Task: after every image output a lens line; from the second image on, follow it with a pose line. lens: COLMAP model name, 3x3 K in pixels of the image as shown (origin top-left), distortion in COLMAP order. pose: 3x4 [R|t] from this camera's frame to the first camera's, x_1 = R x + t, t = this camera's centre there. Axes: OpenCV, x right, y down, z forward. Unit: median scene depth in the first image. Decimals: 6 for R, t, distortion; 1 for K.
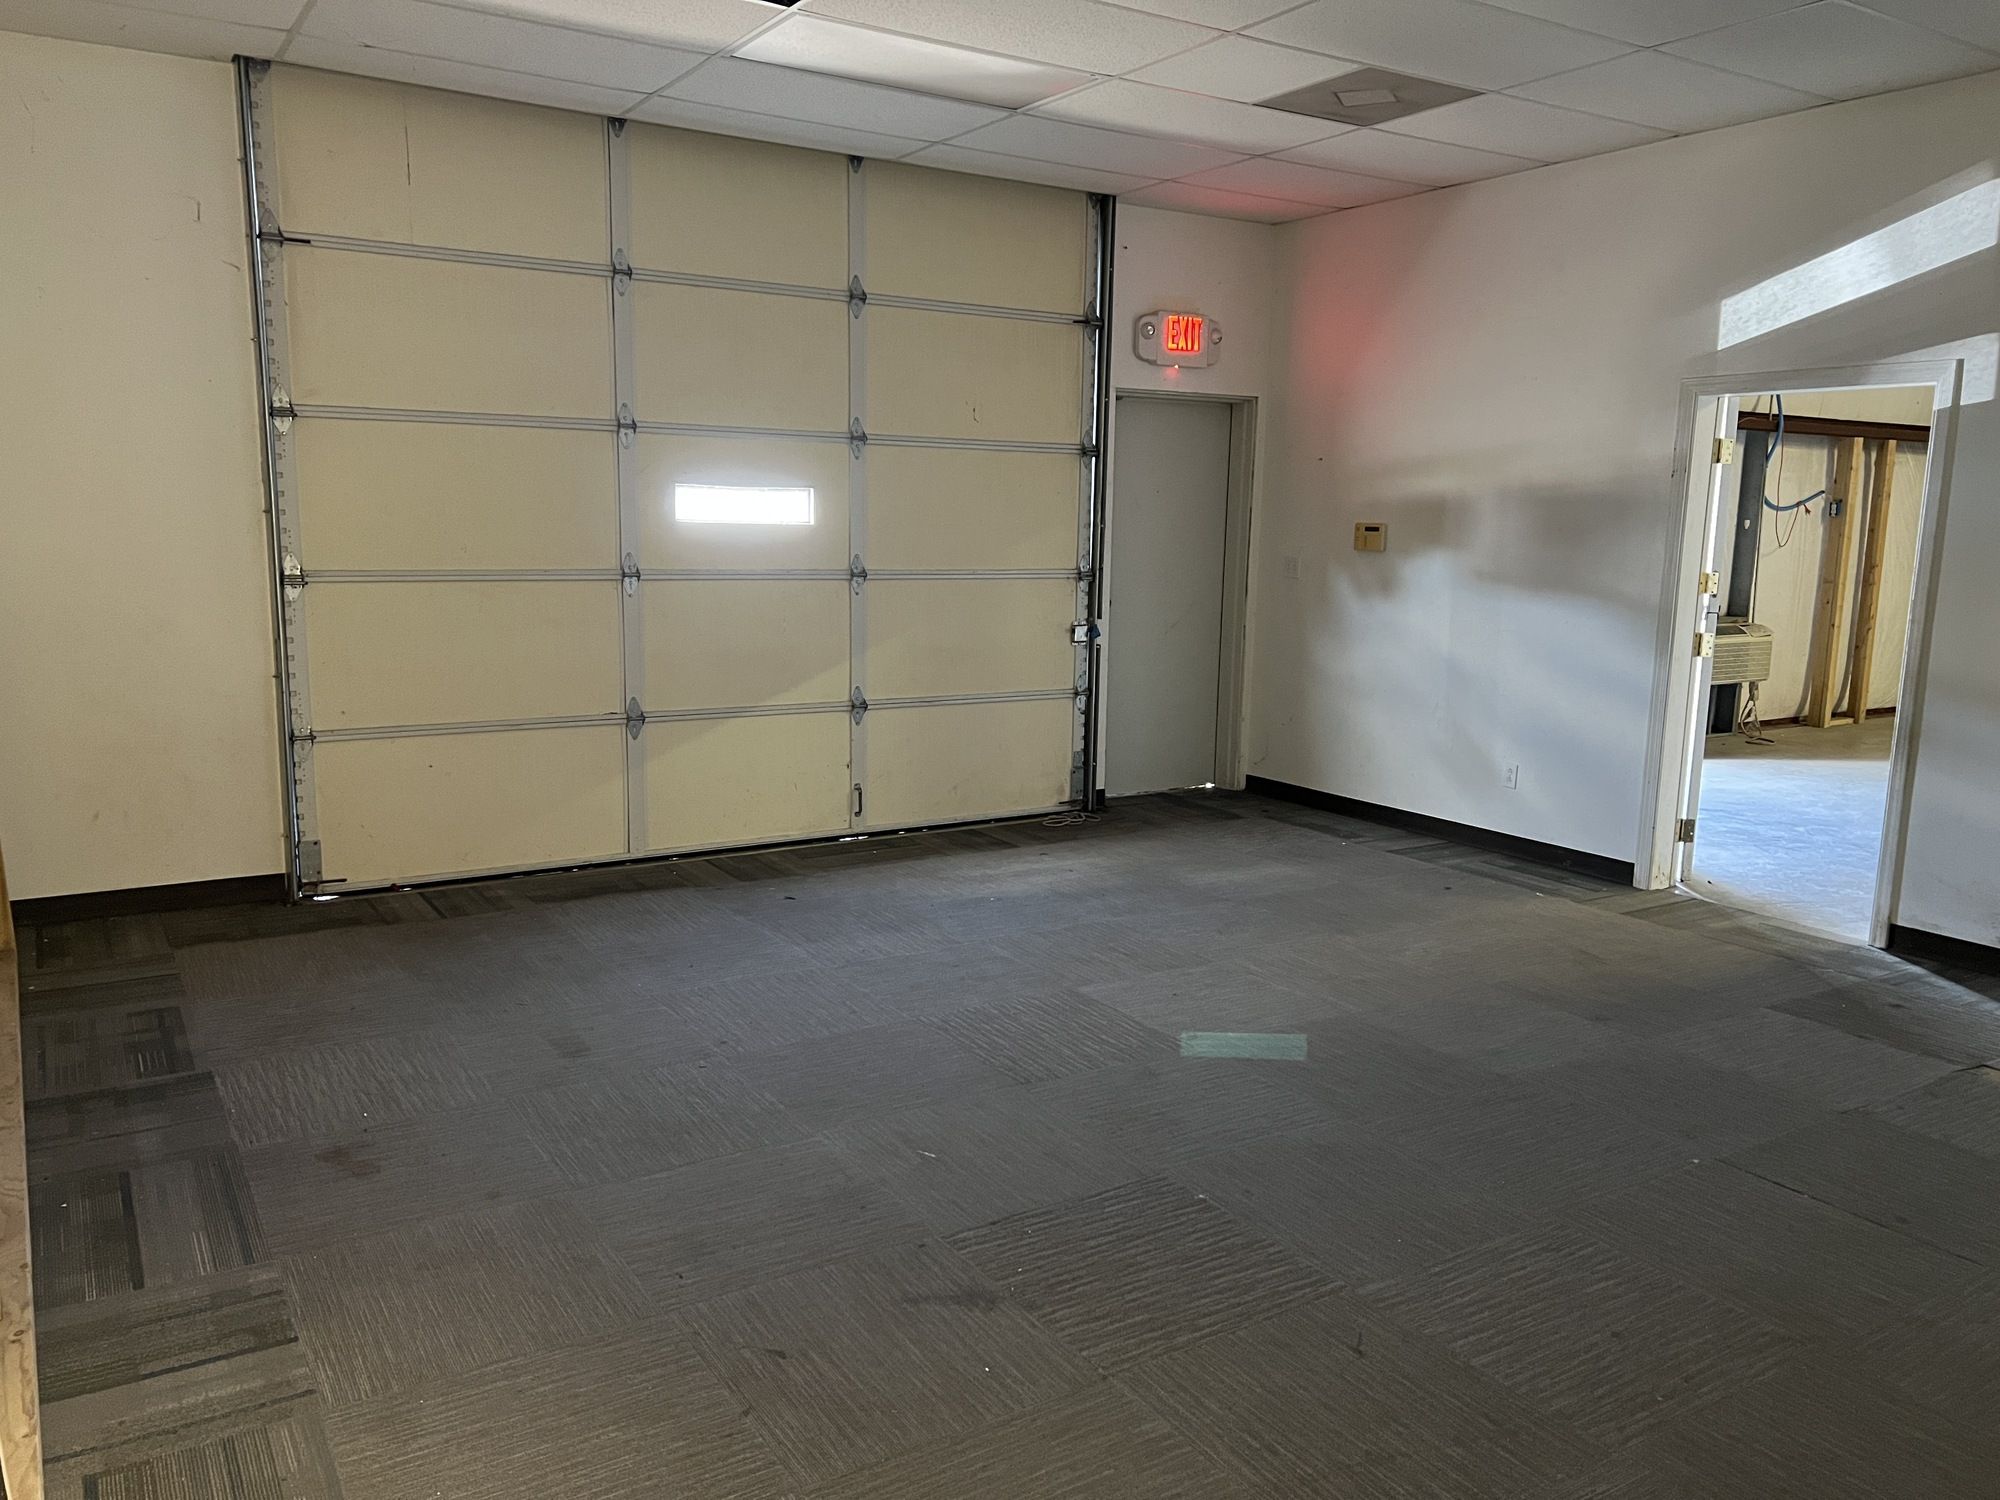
lens RADIAL K [[1582.9, 0, 999.5], [0, 1582.9, 752.8], [0, 0, 1]] dist [0.059230, -0.062603]
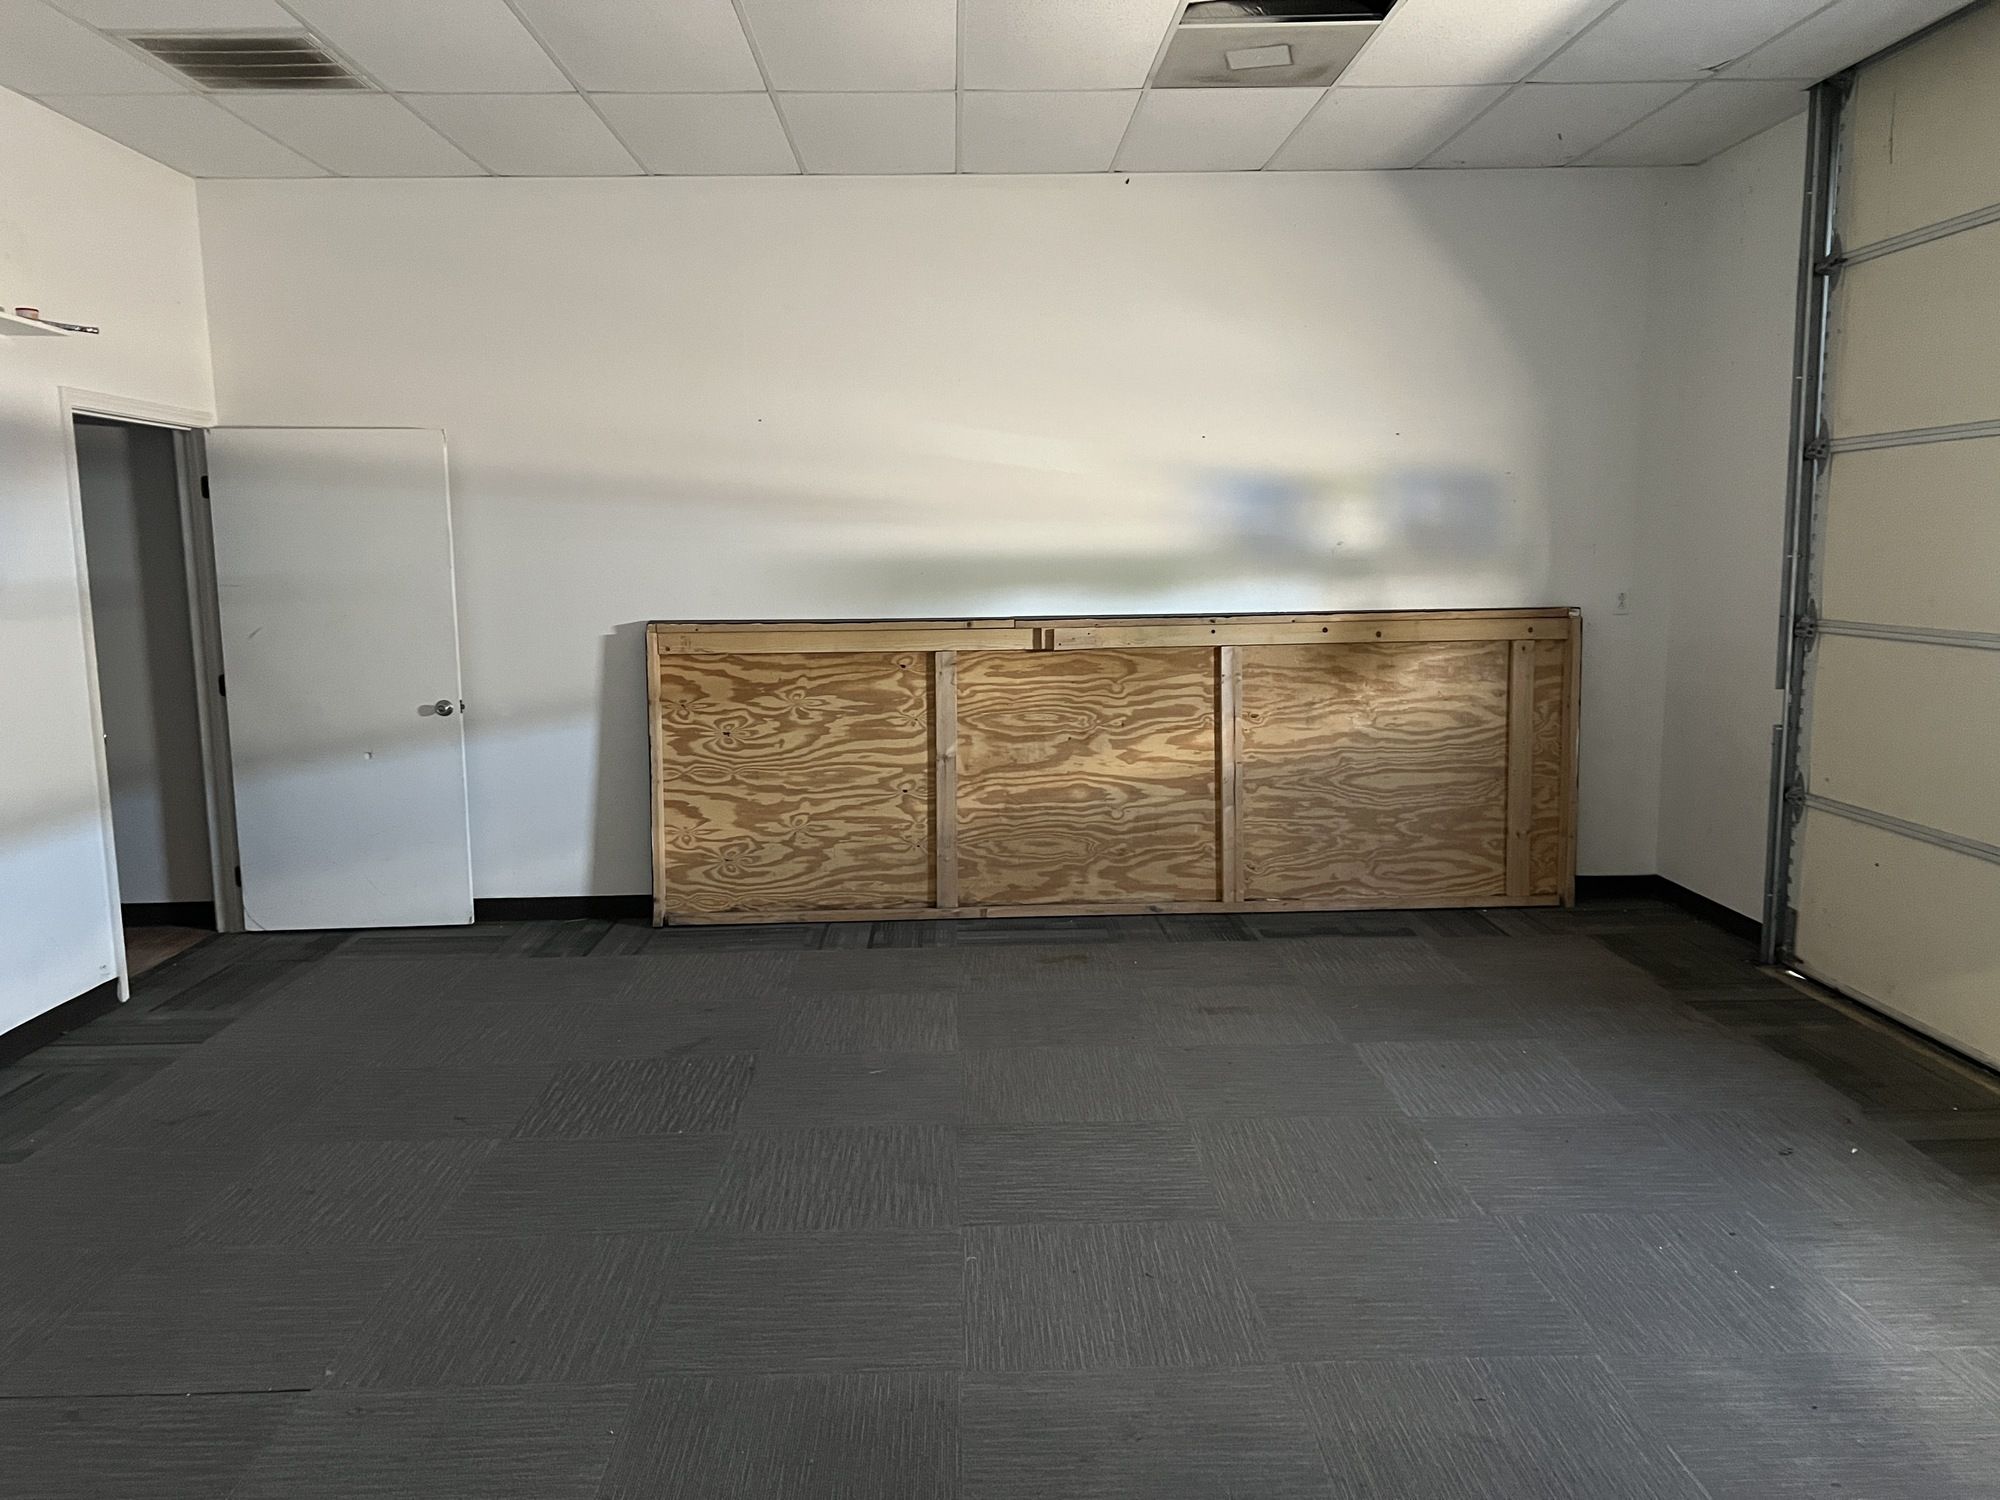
lens RADIAL K [[1582.9, 0, 999.4], [0, 1582.9, 750.7], [0, 0, 1]] dist [0.059230, -0.062603]
pose [[-0.555434, 0.090669, -0.826603, 0.627537], [-0.124264, 0.973826, 0.190317, -0.165276], [0.822223, 0.208426, -0.529630, 1.175103]]
